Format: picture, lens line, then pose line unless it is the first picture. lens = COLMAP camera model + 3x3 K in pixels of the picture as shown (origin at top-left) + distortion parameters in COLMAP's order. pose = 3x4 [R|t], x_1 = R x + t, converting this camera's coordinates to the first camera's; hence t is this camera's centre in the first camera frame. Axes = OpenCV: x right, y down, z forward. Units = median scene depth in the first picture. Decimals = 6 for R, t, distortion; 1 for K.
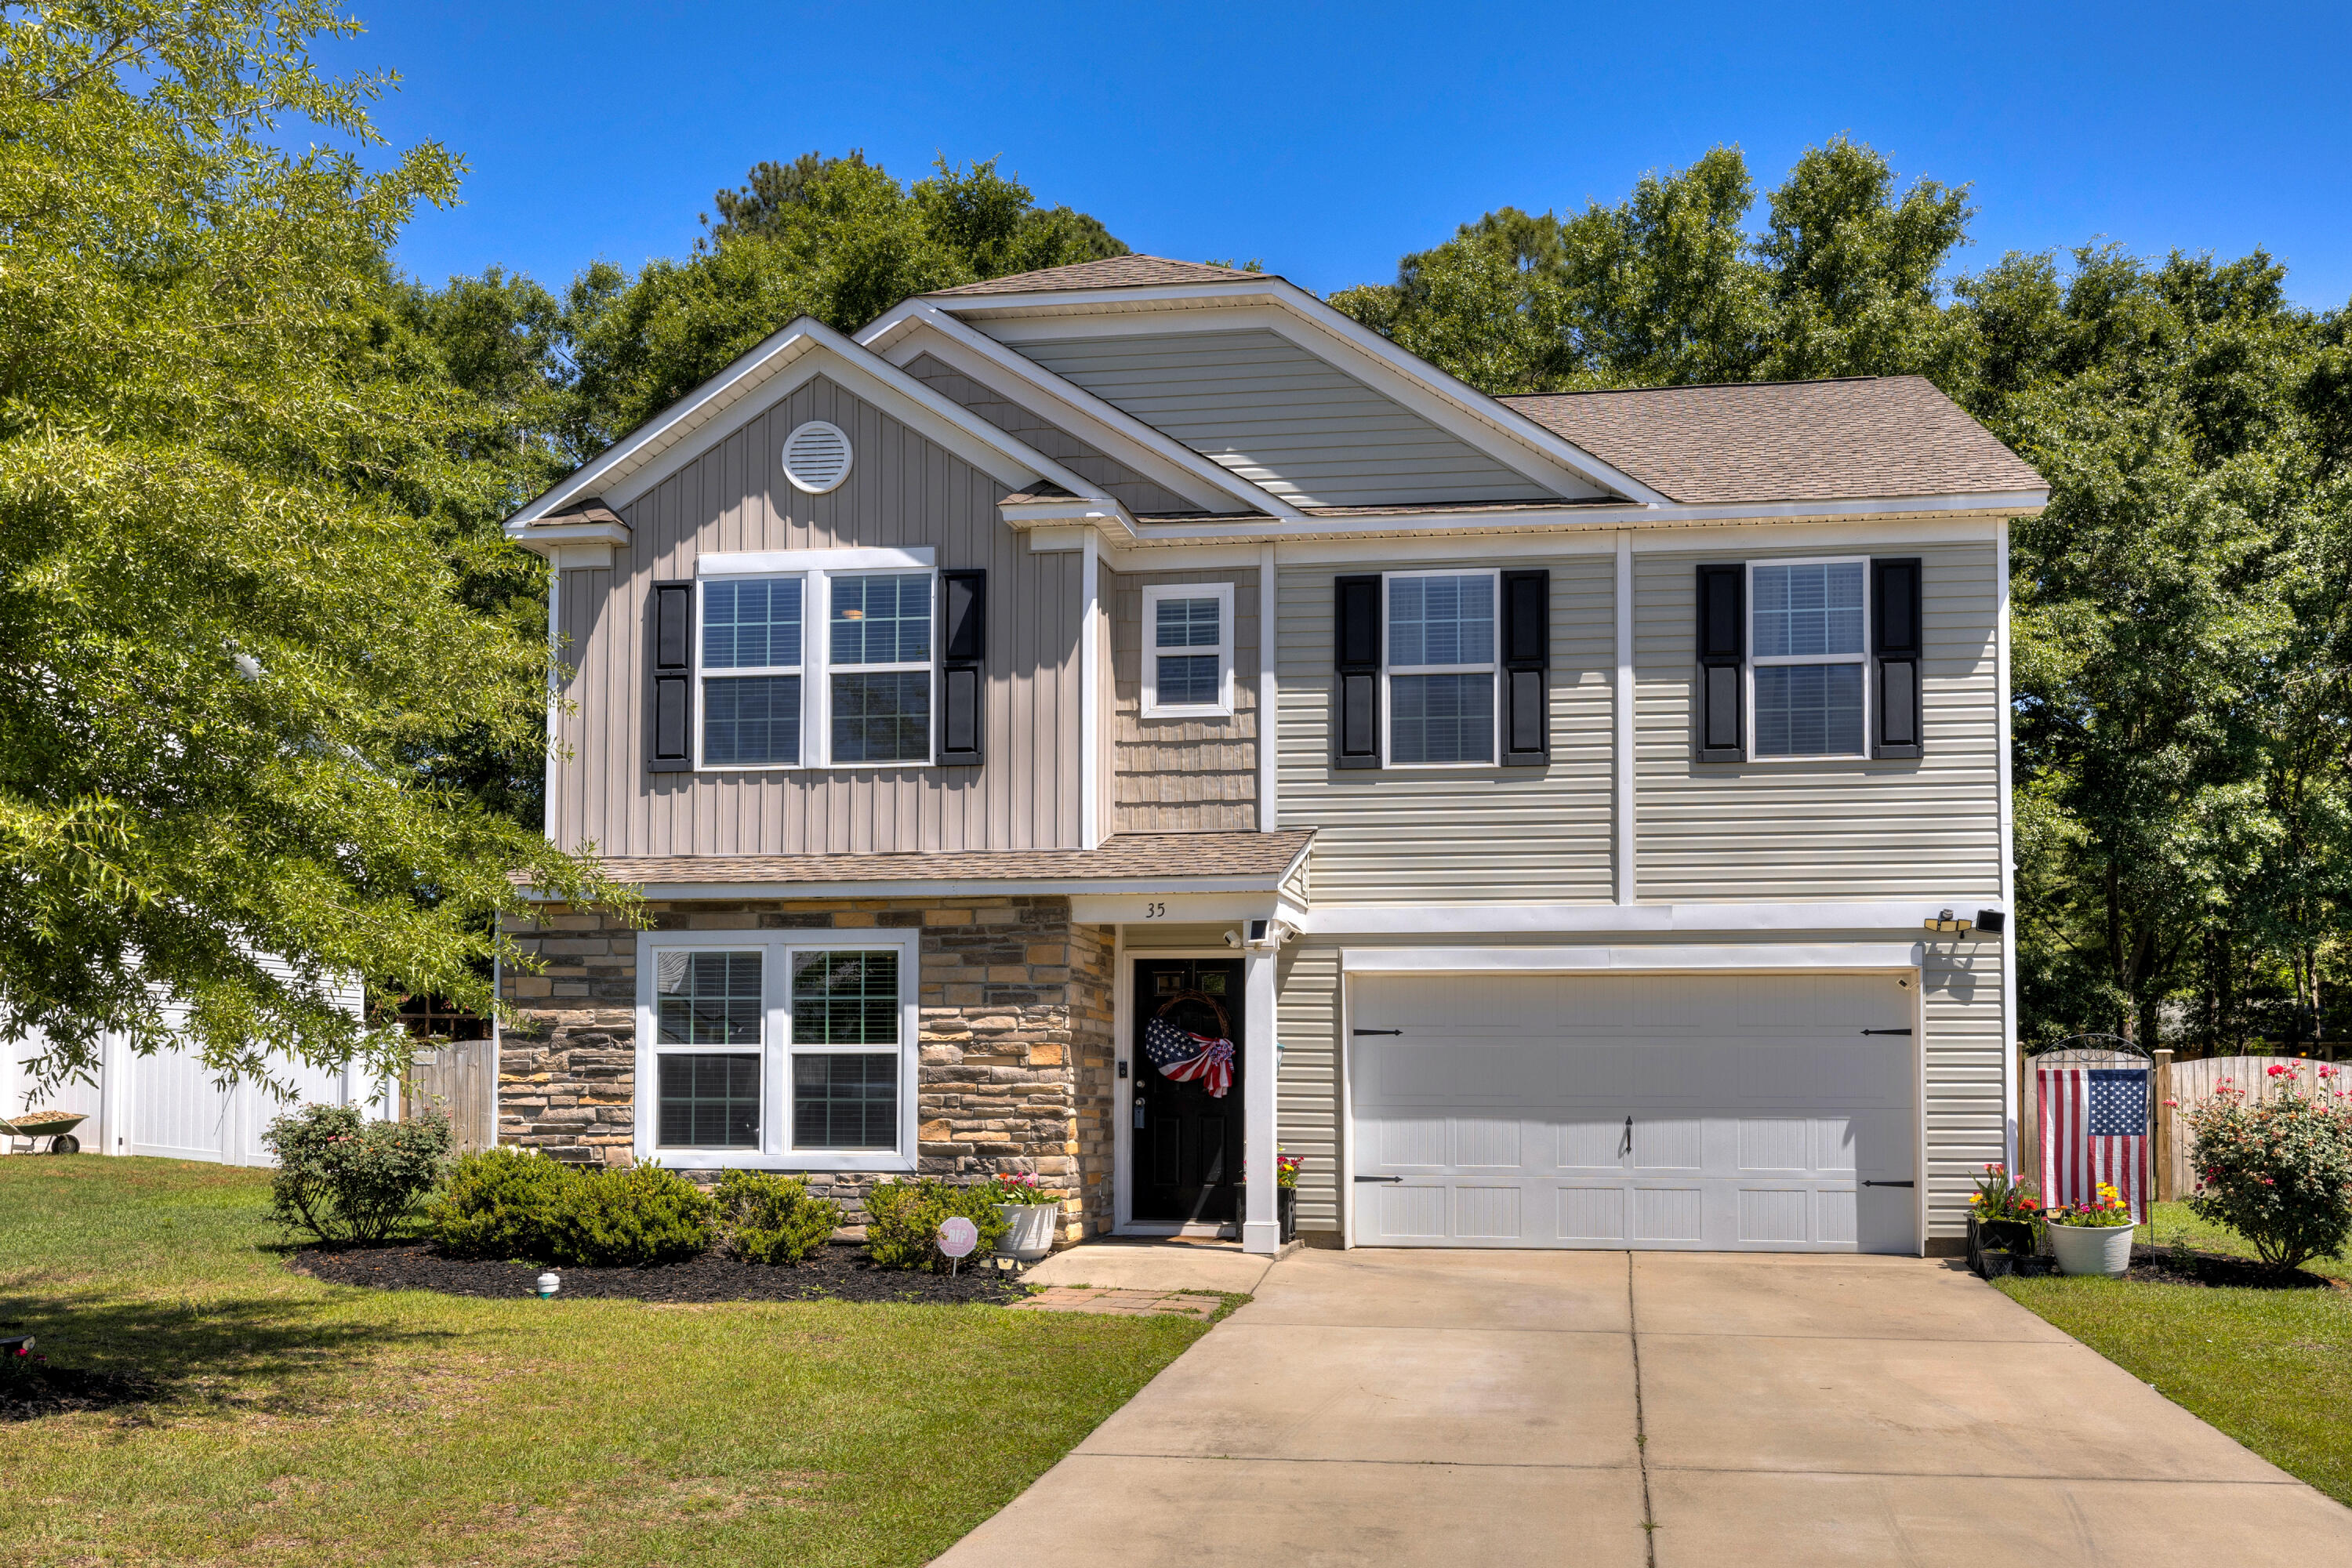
lens RADIAL K [[3021.6, 0, 1176.4], [0, 3021.6, 785.6], [0, 0, 1]] dist [0.005829, 0.000000]
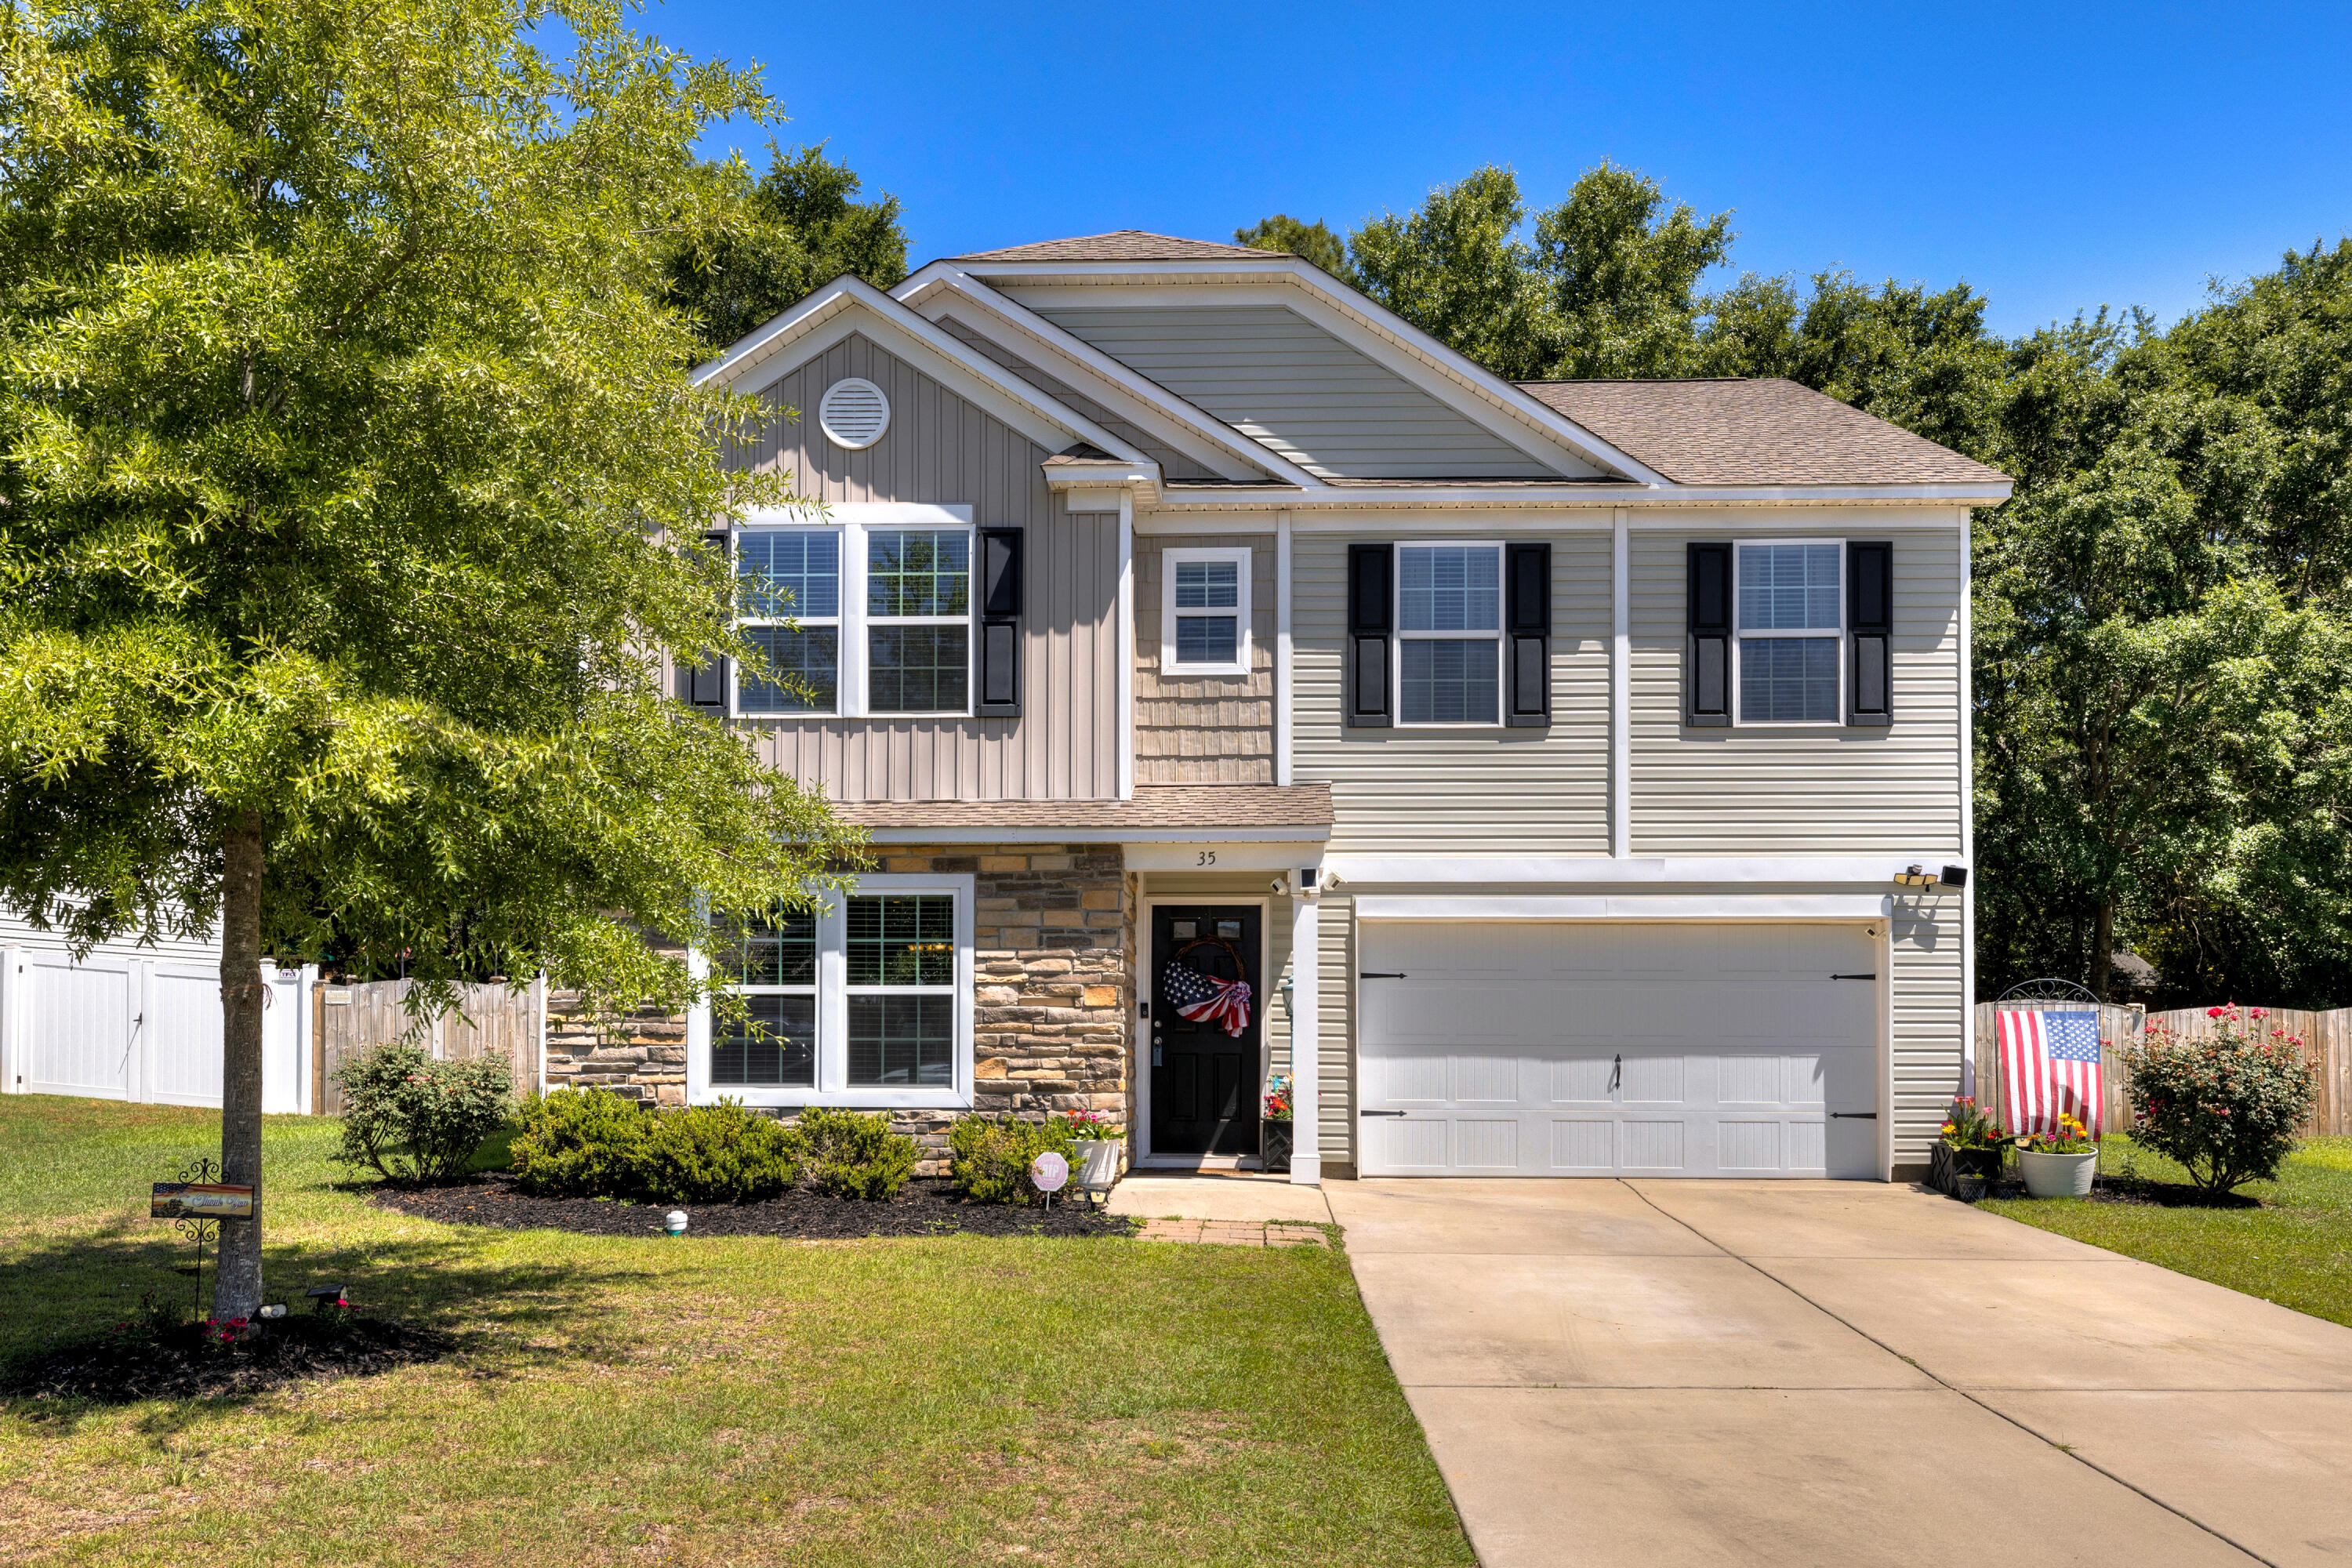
lens RADIAL K [[2732.1, 0, 1174.5], [0, 2732.1, 844.0], [0, 0, 1]] dist [0.003402, 0.000000]
pose [[0.987365, 0.010887, 0.158086, -0.160487], [-0.016150, 0.999356, 0.032045, 0.005859], [-0.157636, -0.034194, 0.986905, 0.065851]]
